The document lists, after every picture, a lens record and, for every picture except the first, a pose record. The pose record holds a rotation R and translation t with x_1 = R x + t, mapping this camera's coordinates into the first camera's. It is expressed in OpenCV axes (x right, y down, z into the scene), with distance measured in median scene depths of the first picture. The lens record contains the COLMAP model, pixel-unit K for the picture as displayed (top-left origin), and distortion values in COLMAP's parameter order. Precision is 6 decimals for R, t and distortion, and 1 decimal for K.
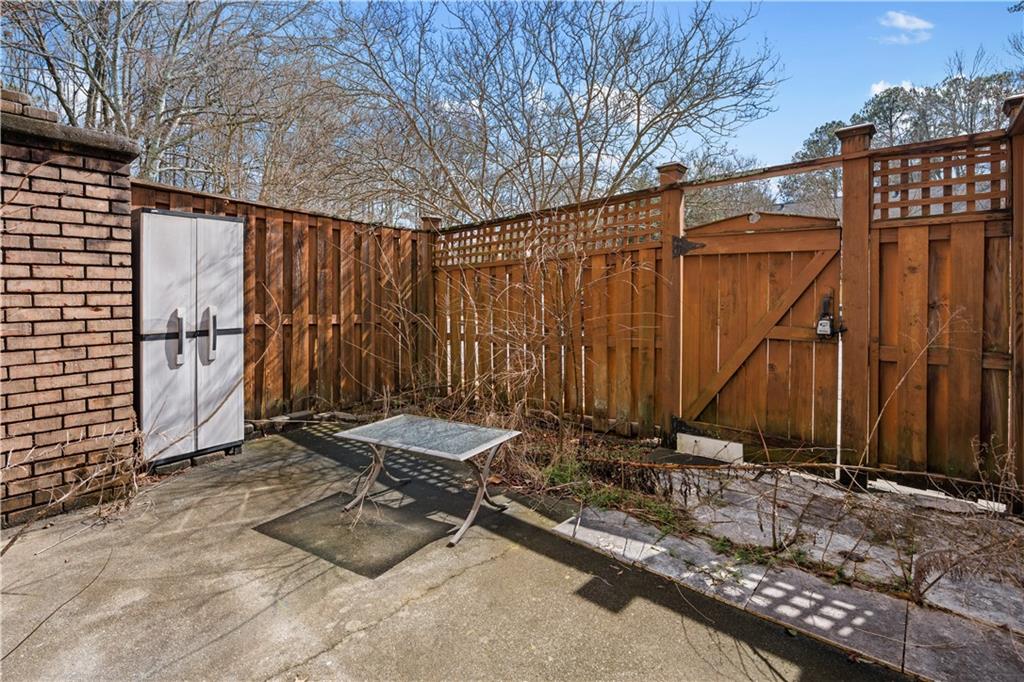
lens RADIAL K [[467.0, 0, 512.8], [0, 467.0, 307.0], [0, 0, 1]] dist [-0.001075, 0.001941]
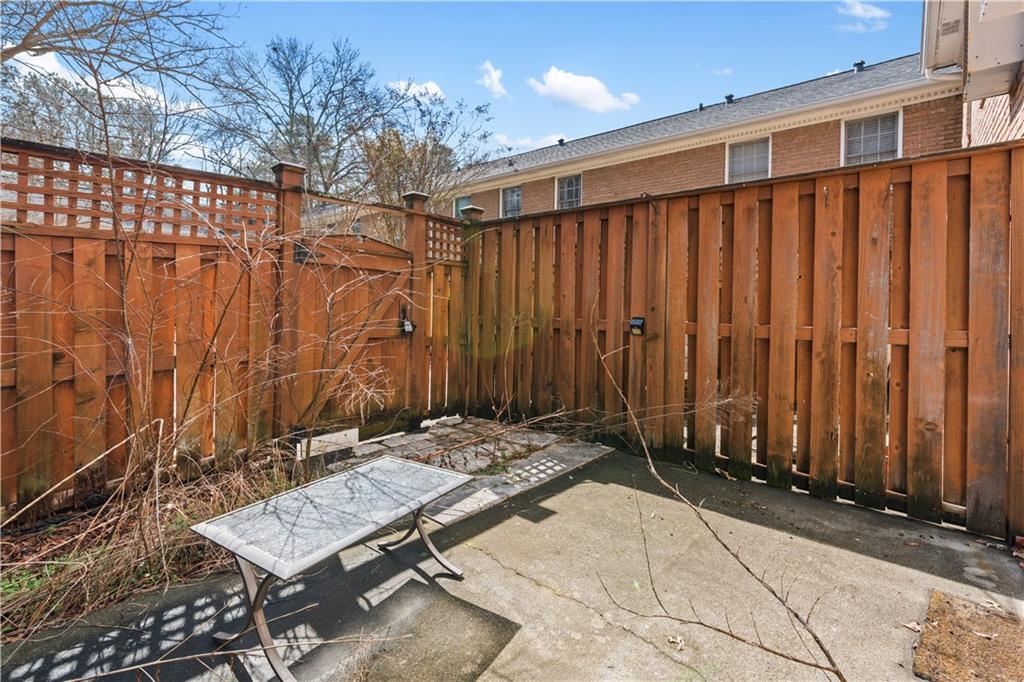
lens RADIAL K [[467.0, 0, 515.5], [0, 467.0, 310.8], [0, 0, 1]] dist [-0.001075, 0.001941]
pose [[0.009047, 0.004399, 0.999949, -1.026134], [0.014813, 0.999880, -0.004533, 0.008128], [-0.999849, 0.014853, 0.008980, 0.882042]]
